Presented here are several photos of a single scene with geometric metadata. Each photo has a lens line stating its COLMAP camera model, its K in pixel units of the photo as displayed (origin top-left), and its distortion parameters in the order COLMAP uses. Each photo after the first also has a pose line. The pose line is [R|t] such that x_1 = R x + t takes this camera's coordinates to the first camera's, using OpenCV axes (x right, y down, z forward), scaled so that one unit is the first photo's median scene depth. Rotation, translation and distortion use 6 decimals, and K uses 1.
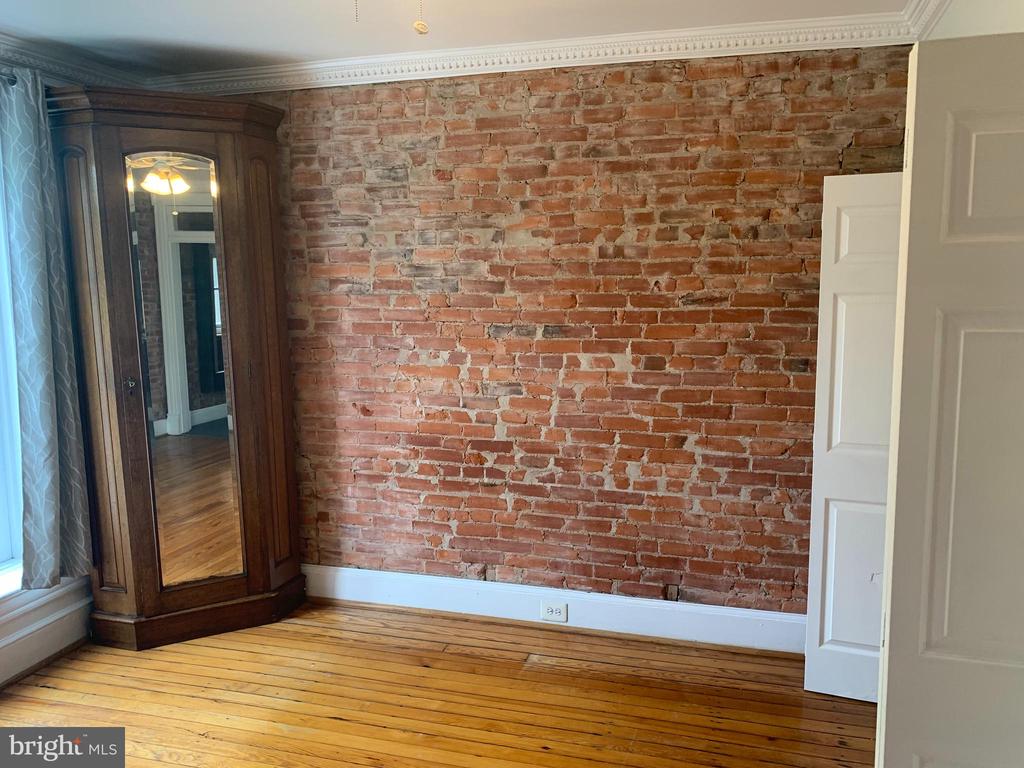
lens RADIAL K [[789.3, 0, 512.5], [0, 789.3, 384.1], [0, 0, 1]] dist [0.043280, -0.044125]
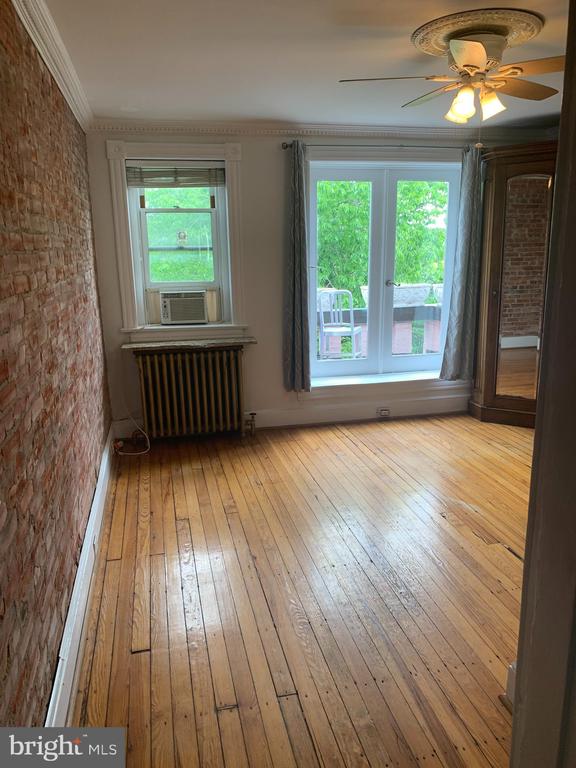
lens RADIAL K [[592.0, 0, 287.9], [0, 592.0, 385.3], [0, 0, 1]] dist [0.043280, -0.044125]
pose [[0.478295, 0.204514, -0.854054, 0.611394], [-0.110224, 0.978795, 0.172656, 0.026407], [0.871255, 0.011556, 0.490695, -0.218291]]
